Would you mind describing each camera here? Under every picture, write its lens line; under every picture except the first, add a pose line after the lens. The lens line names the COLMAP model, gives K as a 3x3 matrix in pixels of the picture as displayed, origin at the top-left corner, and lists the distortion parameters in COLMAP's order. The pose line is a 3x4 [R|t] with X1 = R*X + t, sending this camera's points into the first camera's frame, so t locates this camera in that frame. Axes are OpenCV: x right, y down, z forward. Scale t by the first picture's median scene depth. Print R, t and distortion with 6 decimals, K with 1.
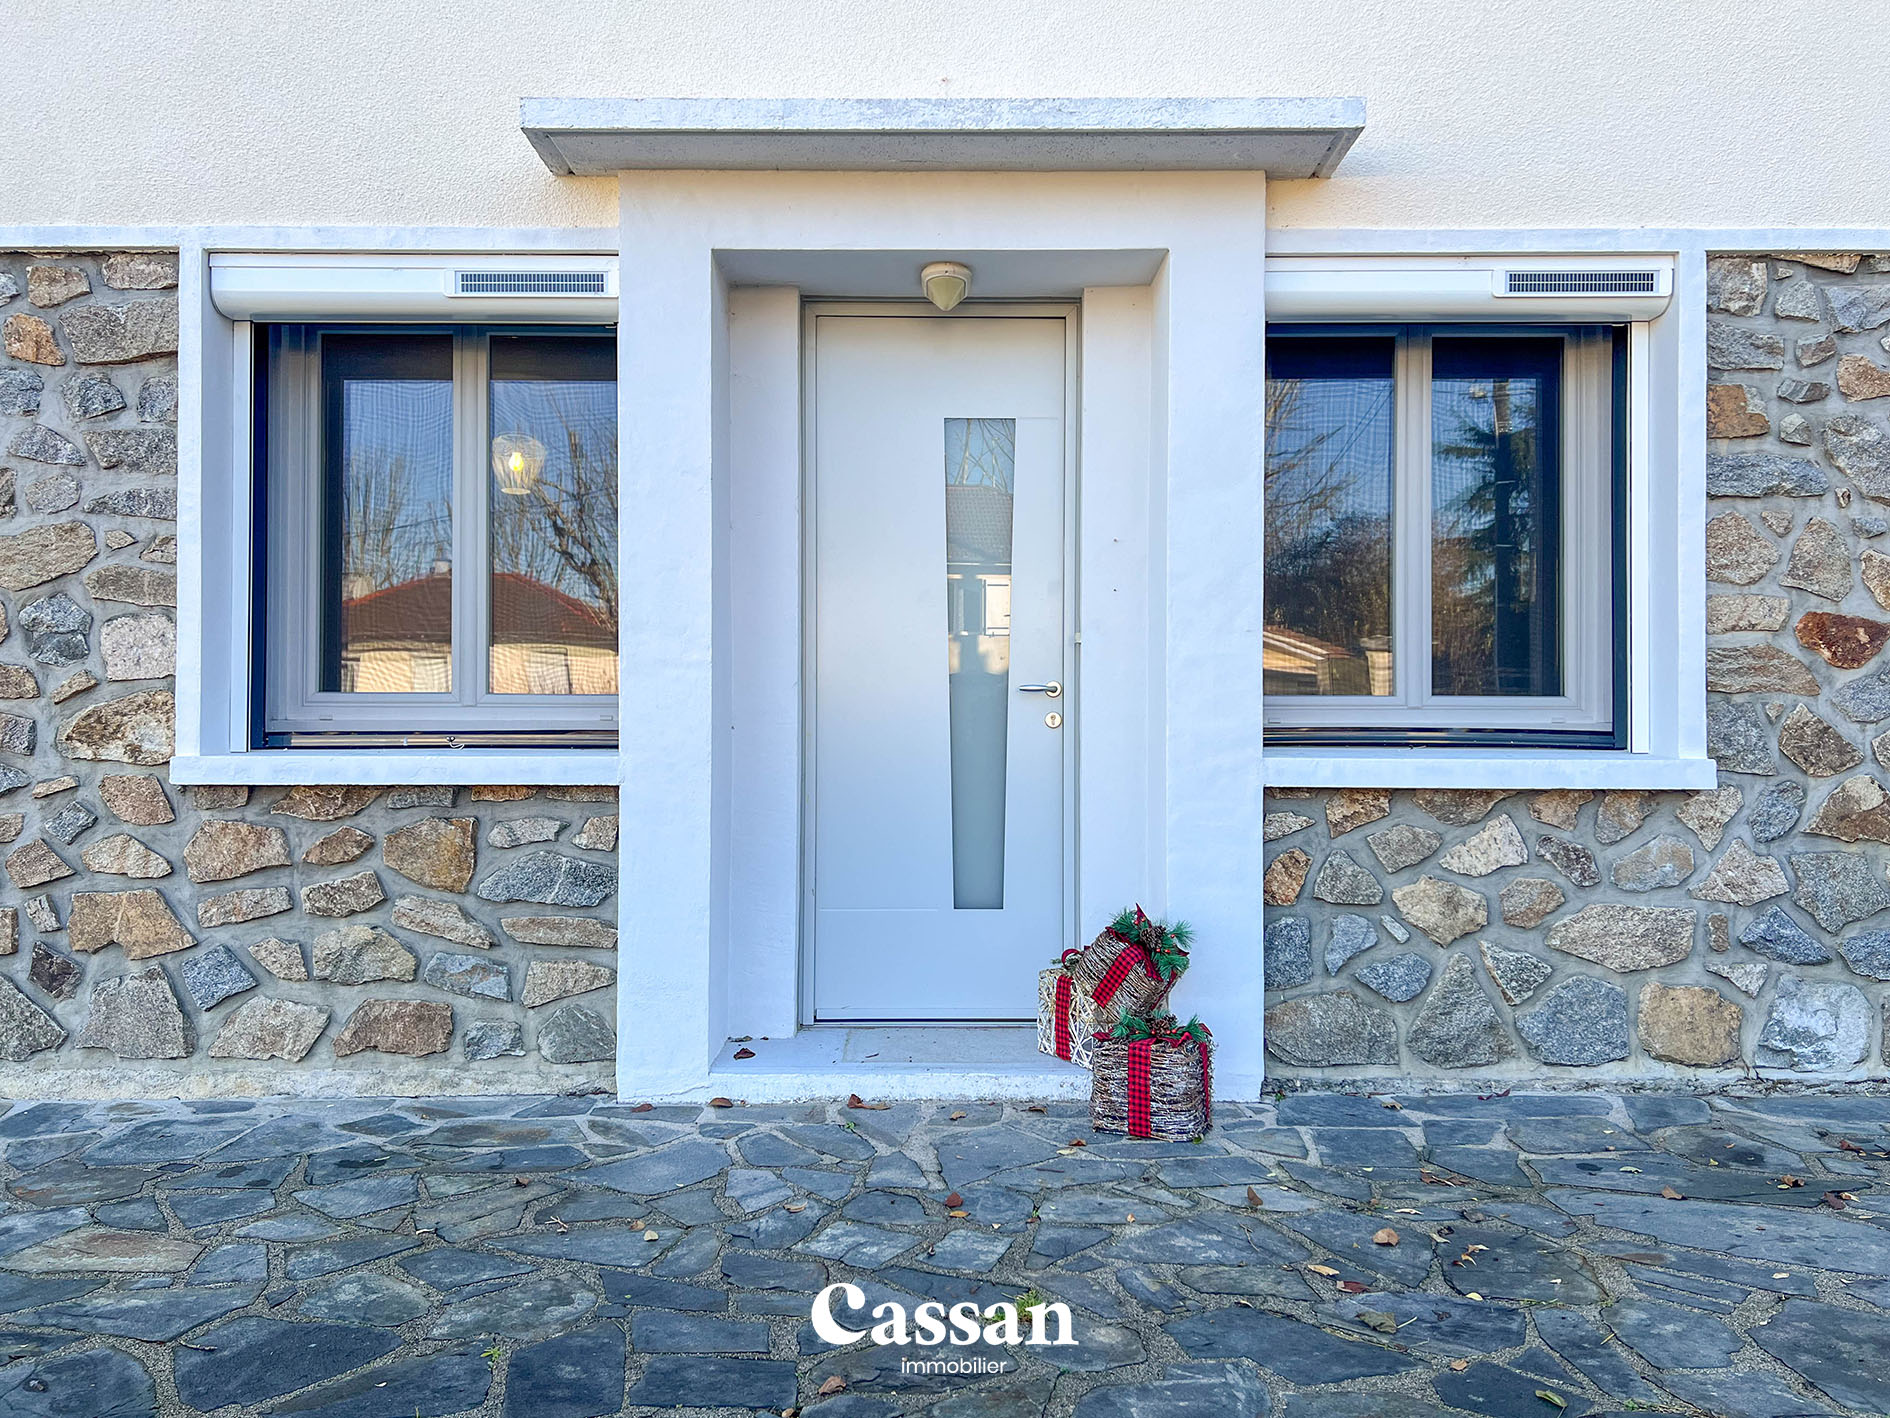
lens RADIAL K [[1451.5, 0, 945.0], [0, 1451.5, 709.0], [0, 0, 1]] dist [0.061658, -0.075164]
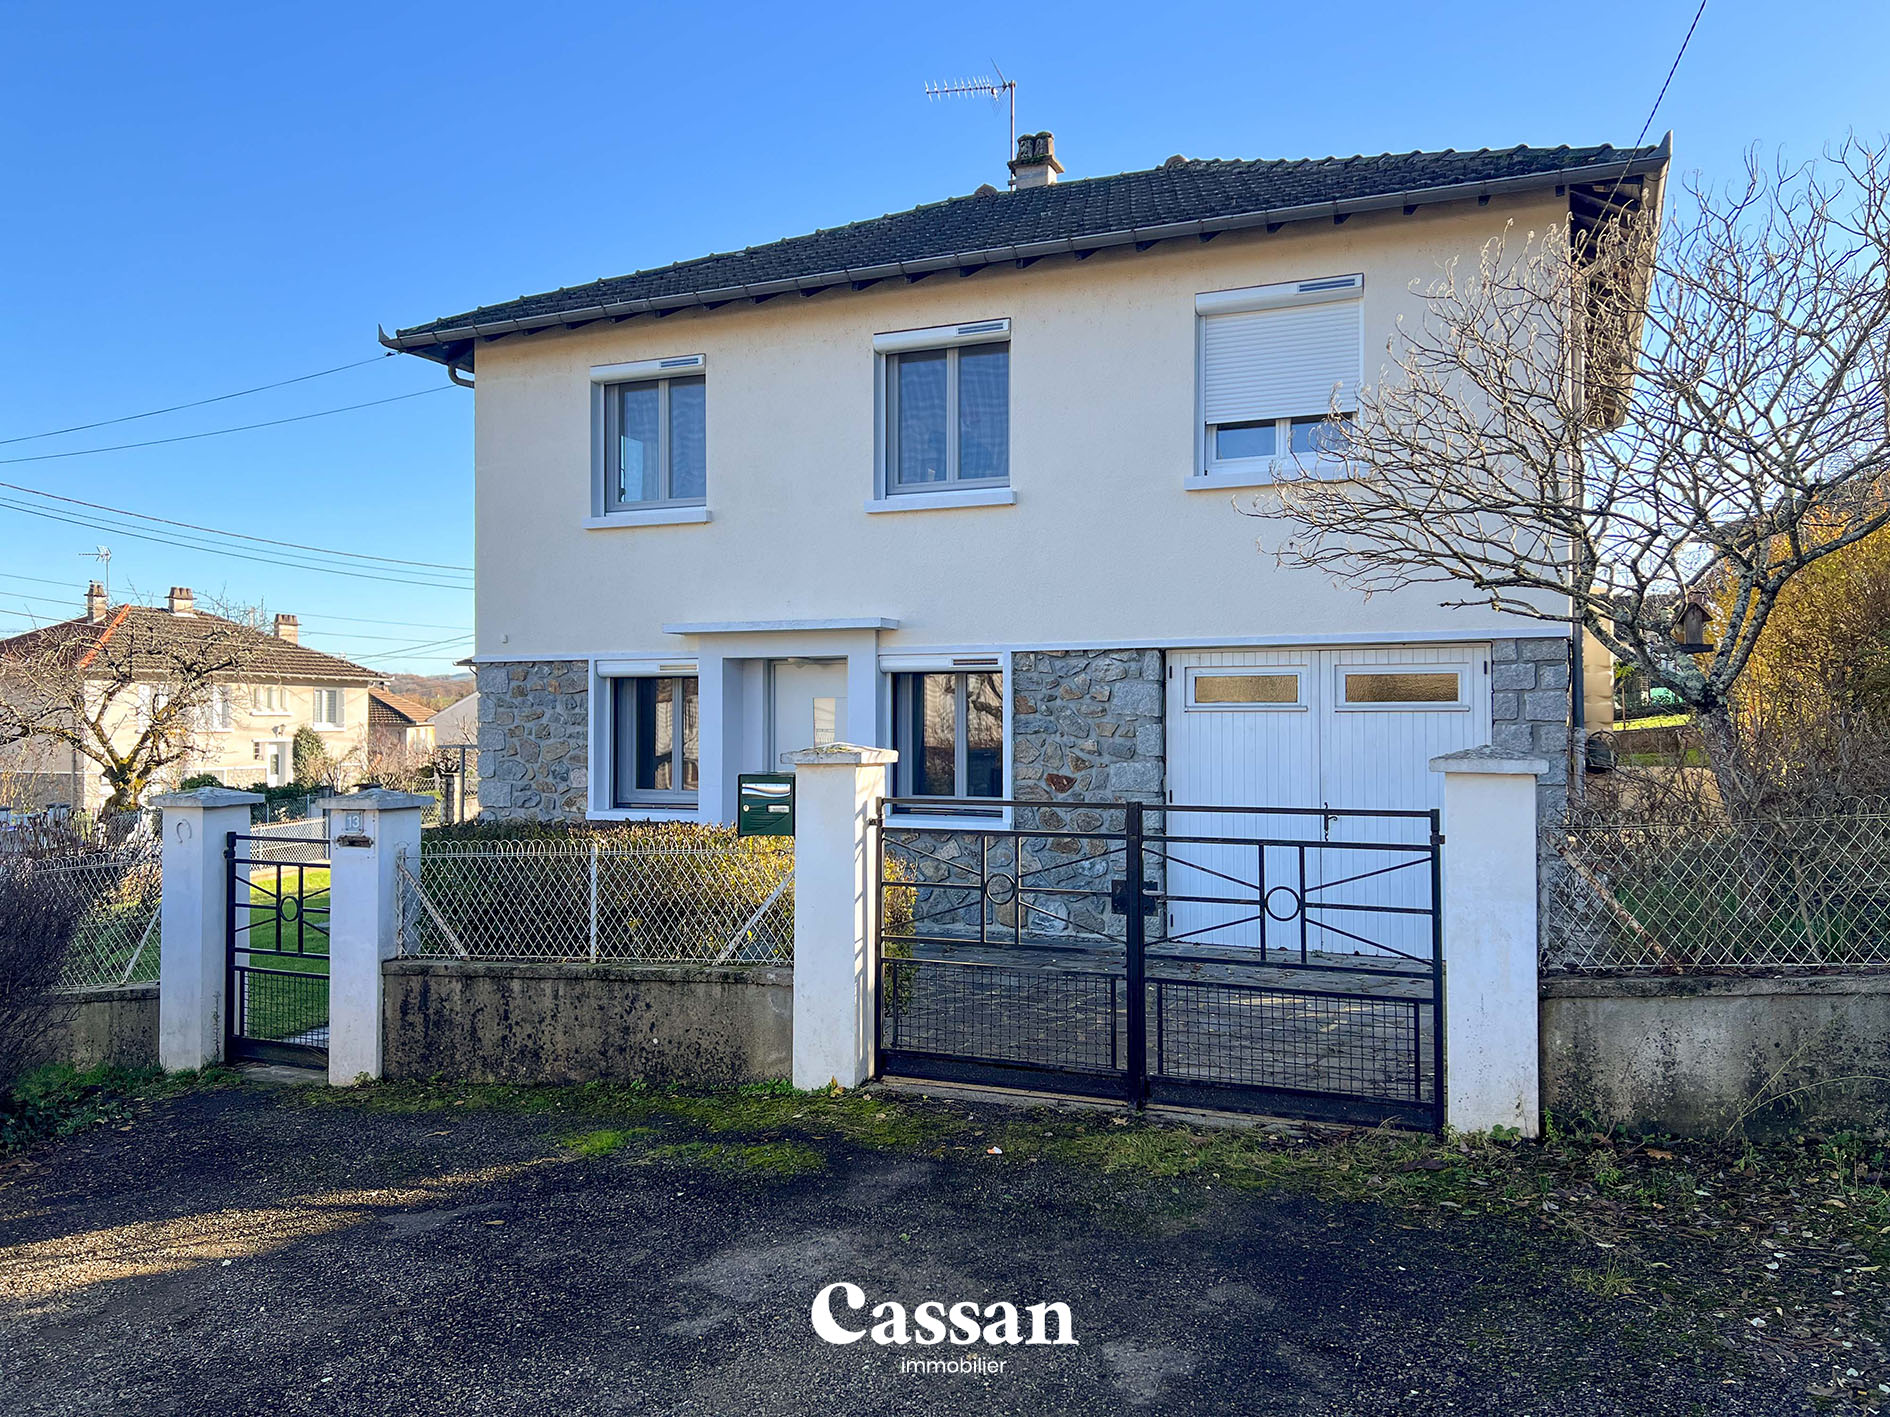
lens RADIAL K [[1451.5, 0, 945.0], [0, 1451.5, 708.5], [0, 0, 1]] dist [0.061658, -0.075164]
pose [[0.917227, -0.006592, -0.398310, 1.540251], [-0.000416, 0.999847, -0.017506, -0.143248], [0.398365, 0.016222, 0.917084, -1.716346]]
